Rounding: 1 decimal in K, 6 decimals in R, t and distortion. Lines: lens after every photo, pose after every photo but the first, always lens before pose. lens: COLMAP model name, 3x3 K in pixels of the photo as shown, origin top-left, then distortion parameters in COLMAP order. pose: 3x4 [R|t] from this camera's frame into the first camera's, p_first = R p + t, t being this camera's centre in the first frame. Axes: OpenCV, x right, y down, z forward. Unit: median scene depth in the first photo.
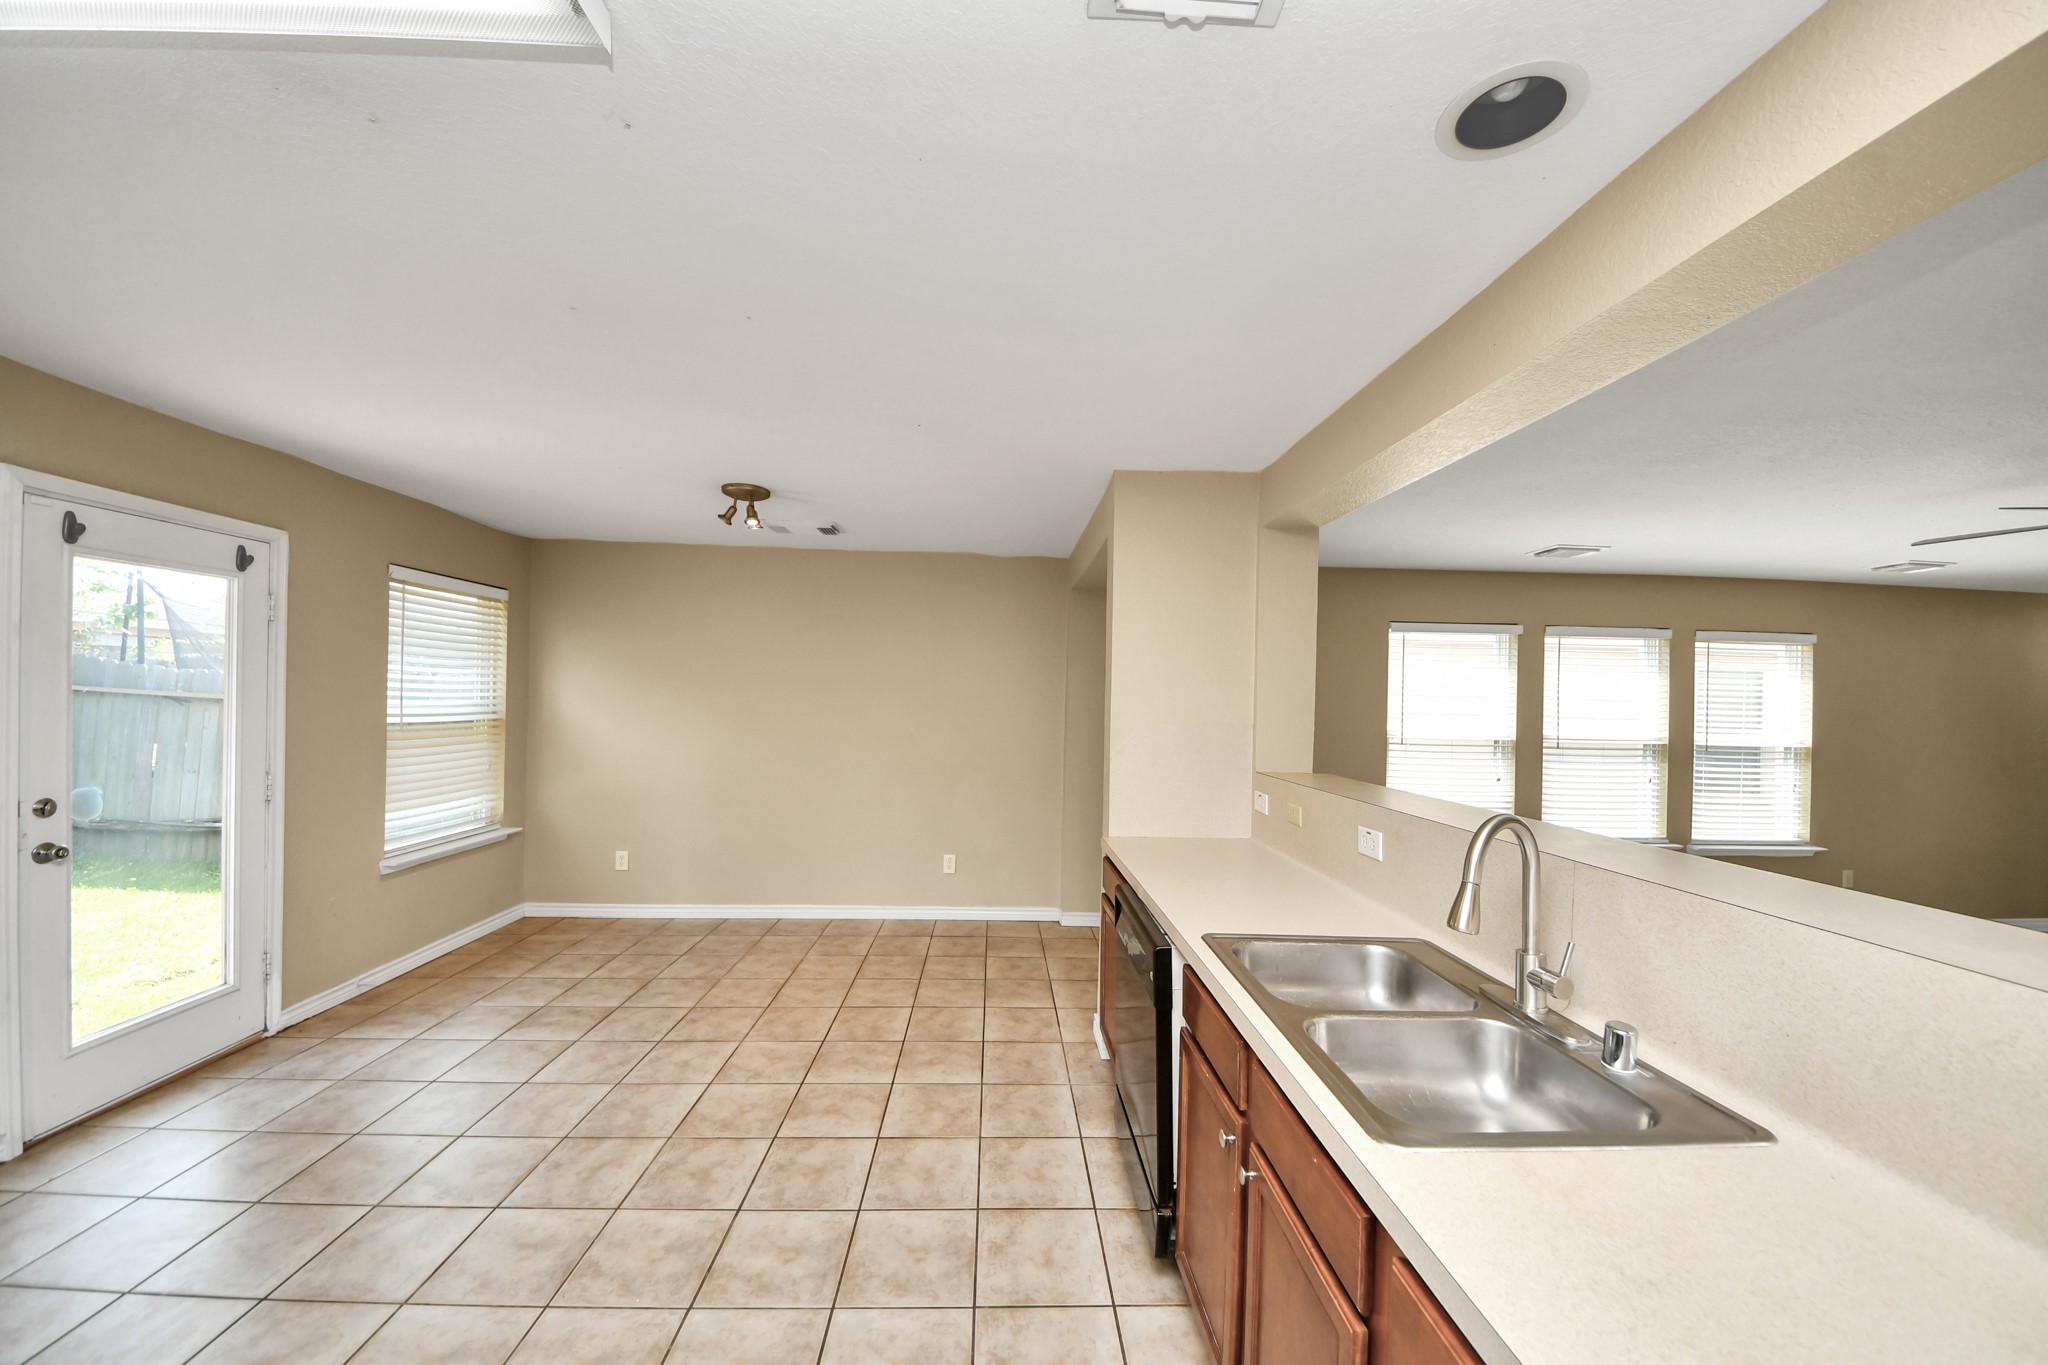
lens RADIAL K [[738.3, 0, 1014.3], [0, 738.3, 698.1], [0, 0, 1]] dist [0.001835, -0.011465]
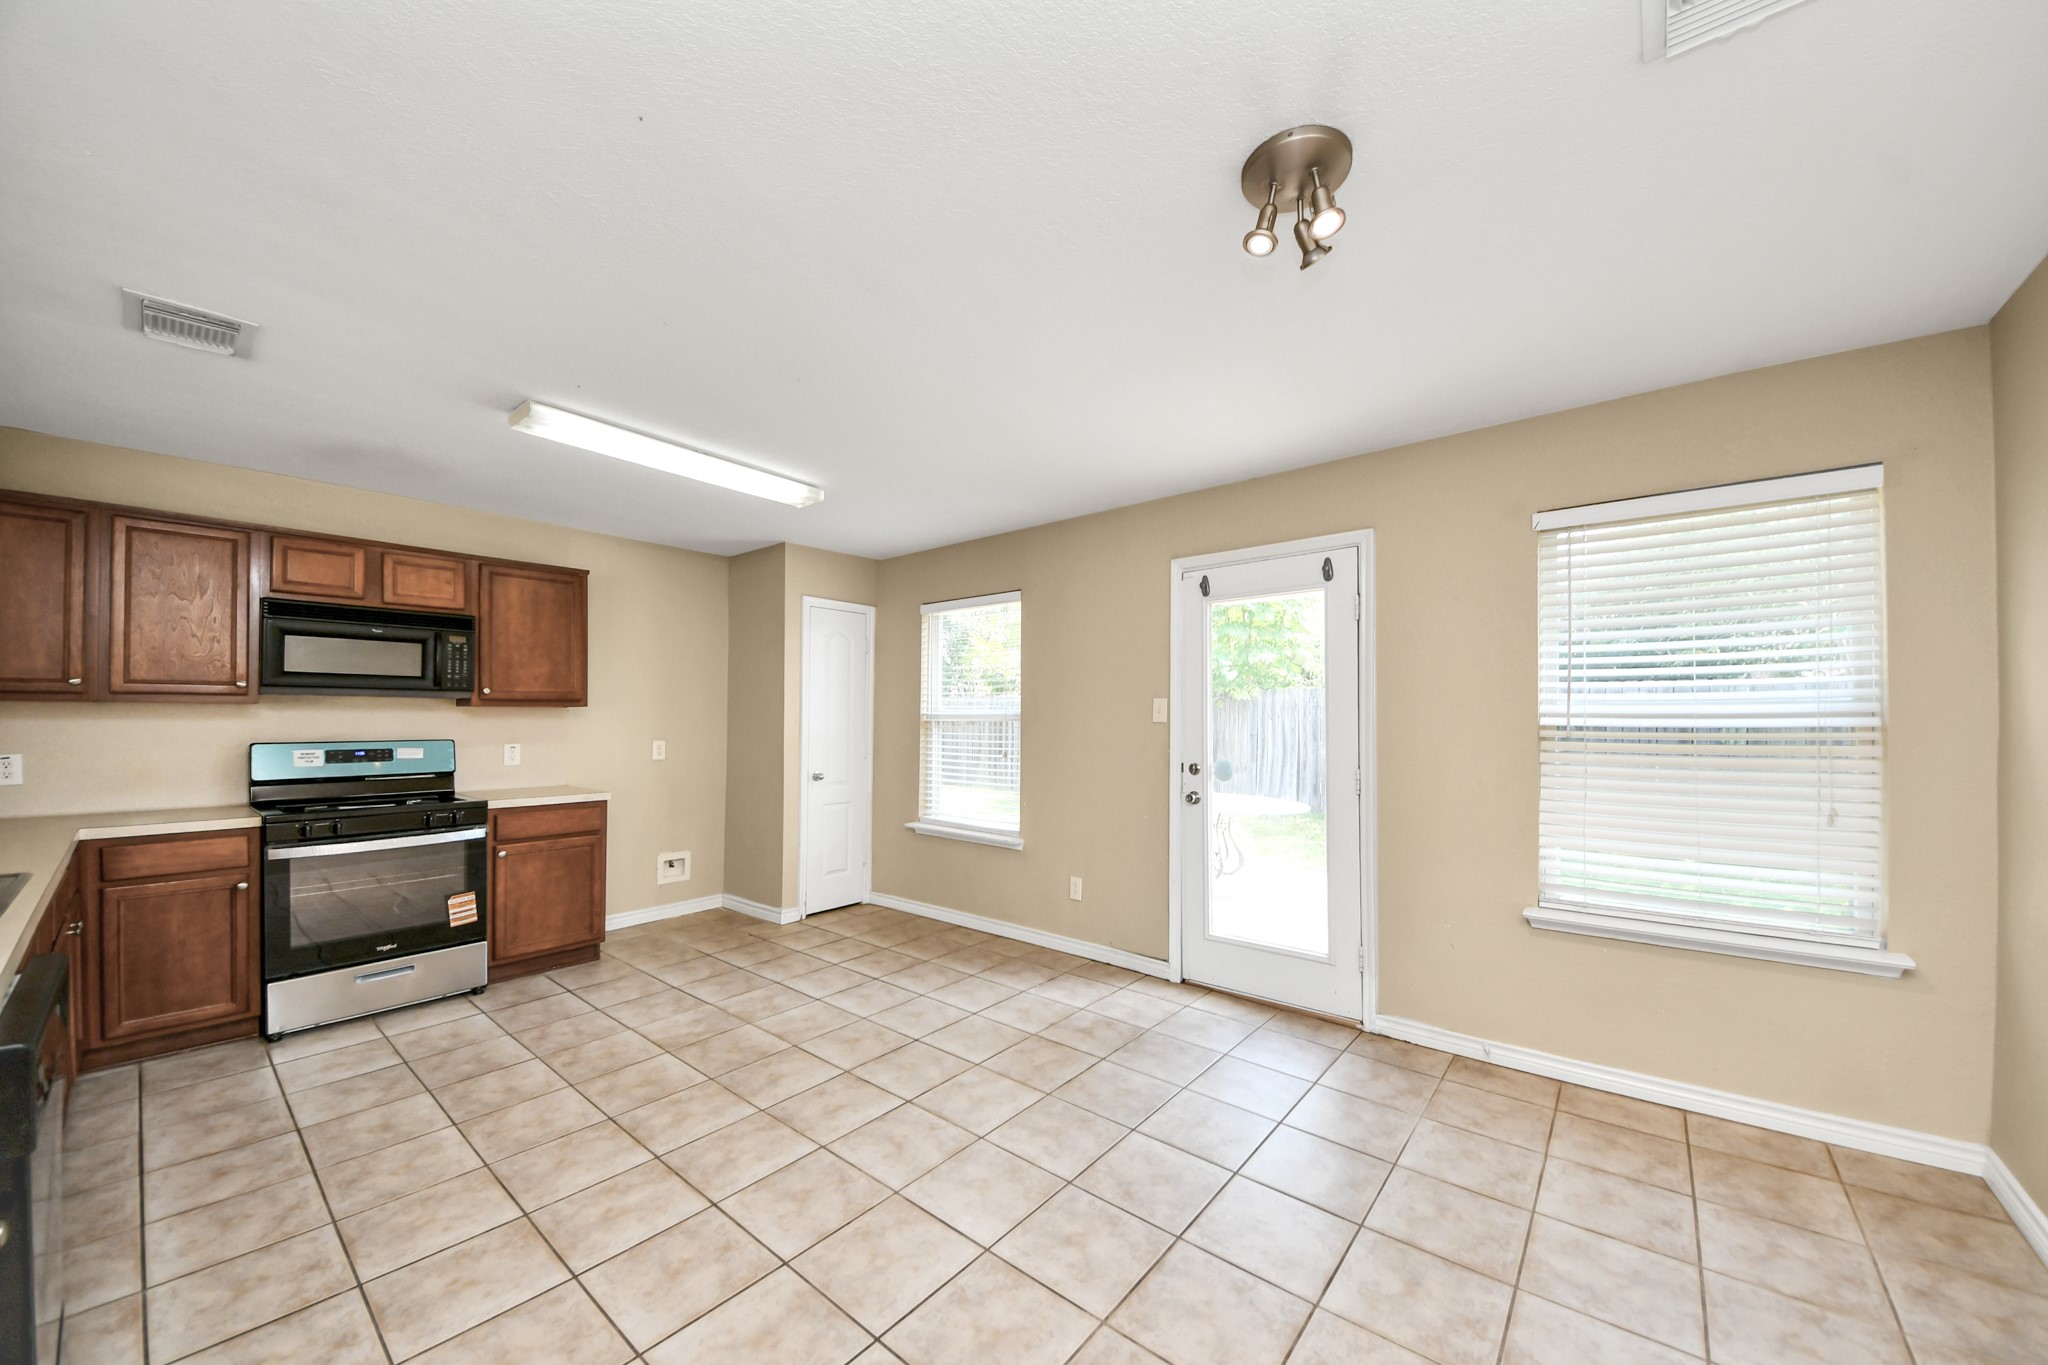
lens RADIAL K [[747.0, 0, 1042.7], [0, 747.0, 713.9], [0, 0, 1]] dist [0.001682, -0.011328]
pose [[-0.656766, -0.034606, -0.753300, 0.049387], [-0.017198, 0.999374, -0.030917, 0.054796], [0.753898, -0.007350, -0.656950, 1.116480]]
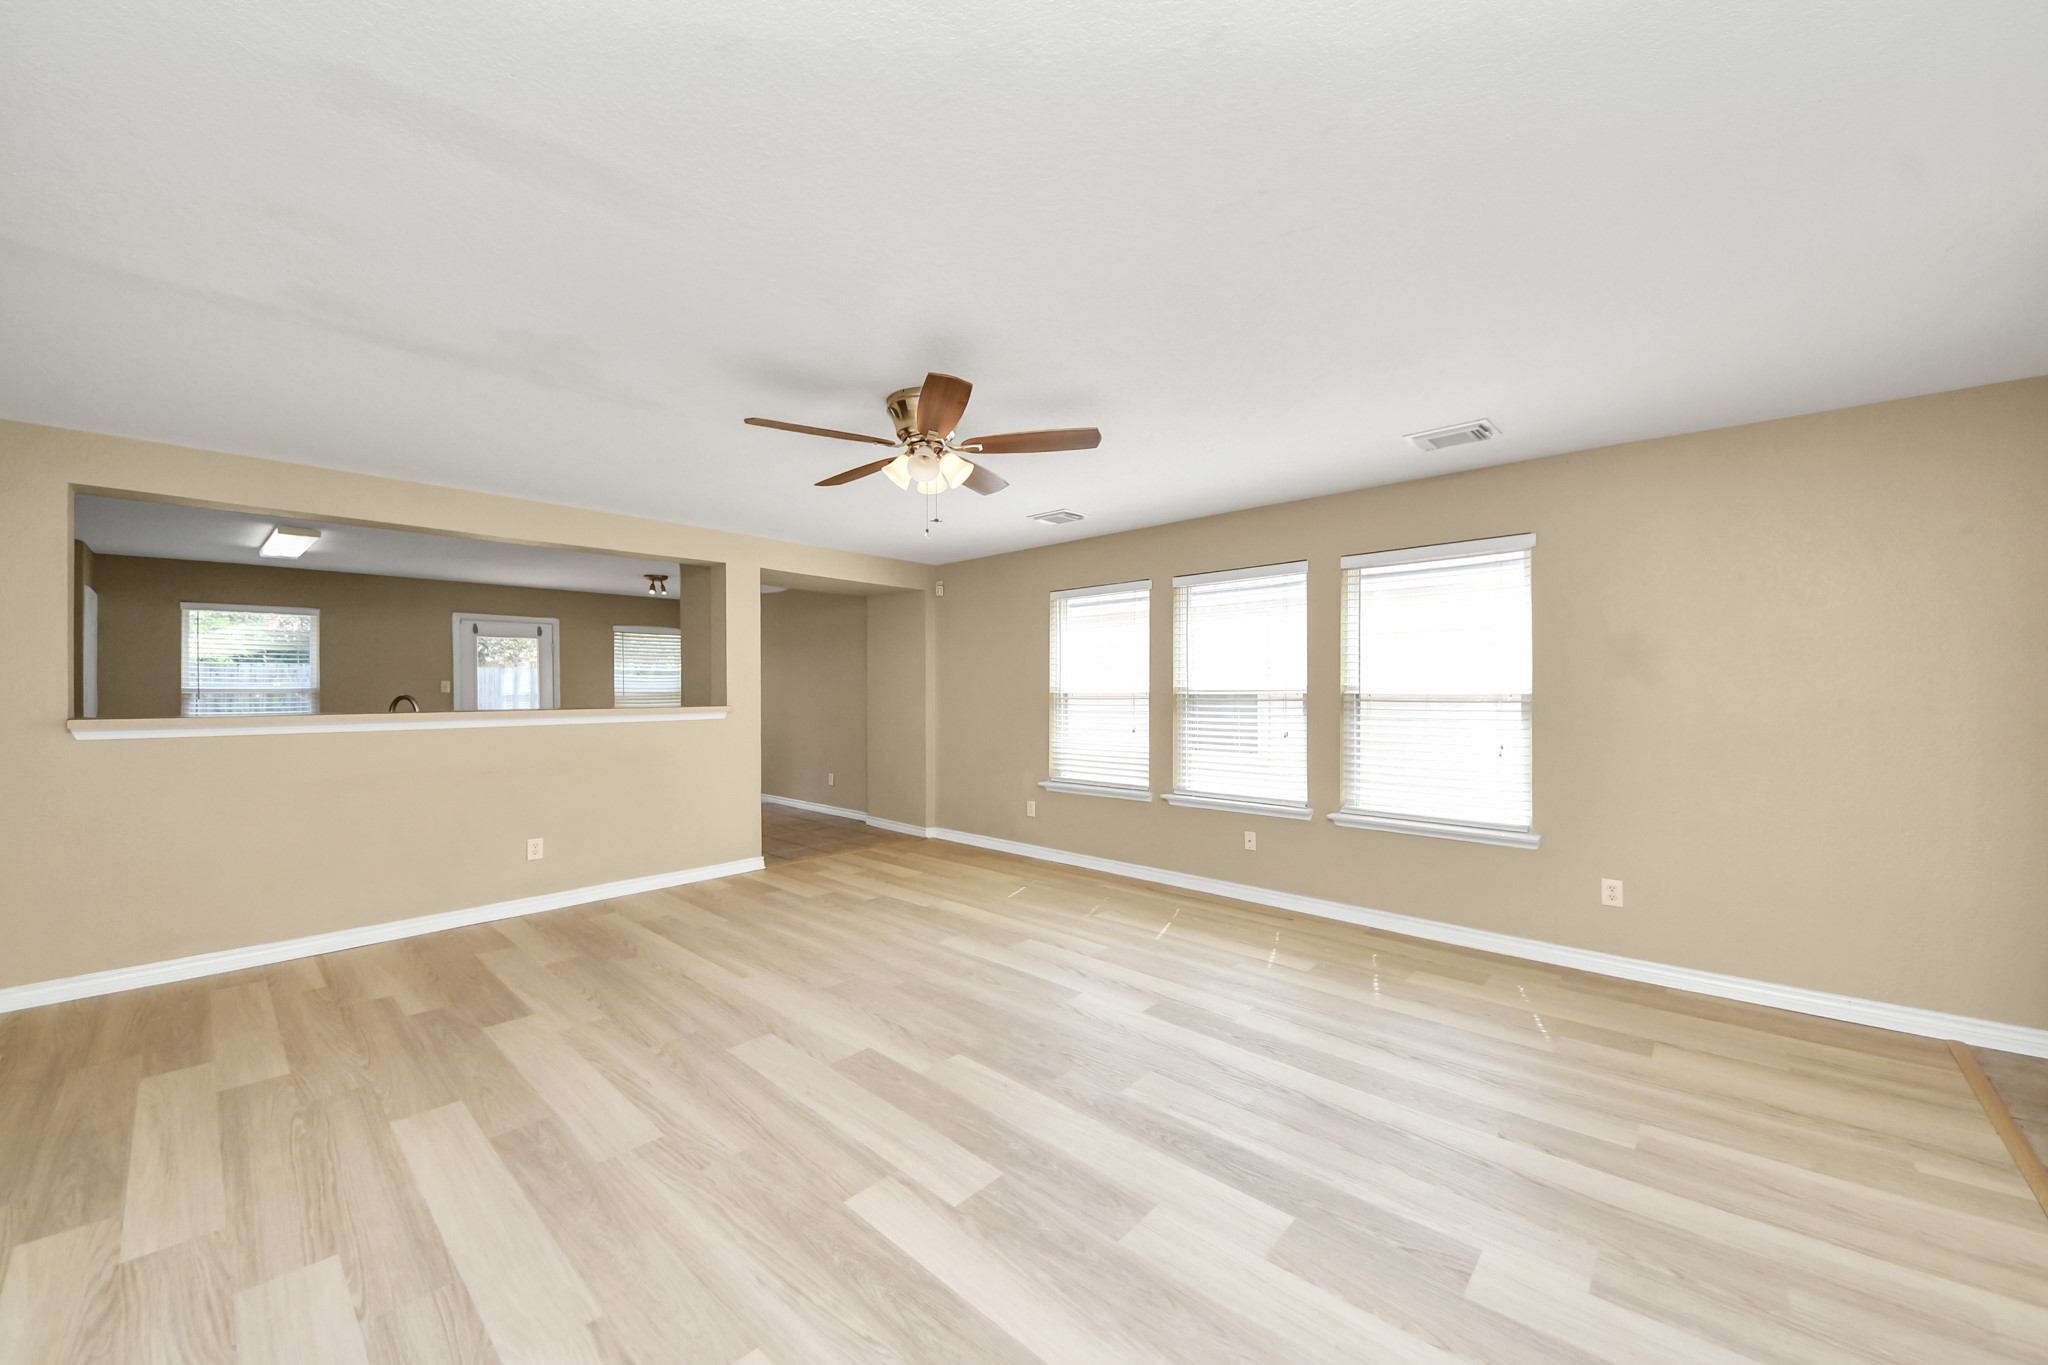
lens RADIAL K [[738.3, 0, 1014.3], [0, 738.3, 698.1], [0, 0, 1]] dist [0.001835, -0.011465]
pose [[0.718636, -0.017465, -0.695167, 1.699654], [0.024382, 0.999703, 0.000090, 0.081773], [0.694959, -0.017015, 0.718848, 0.190420]]
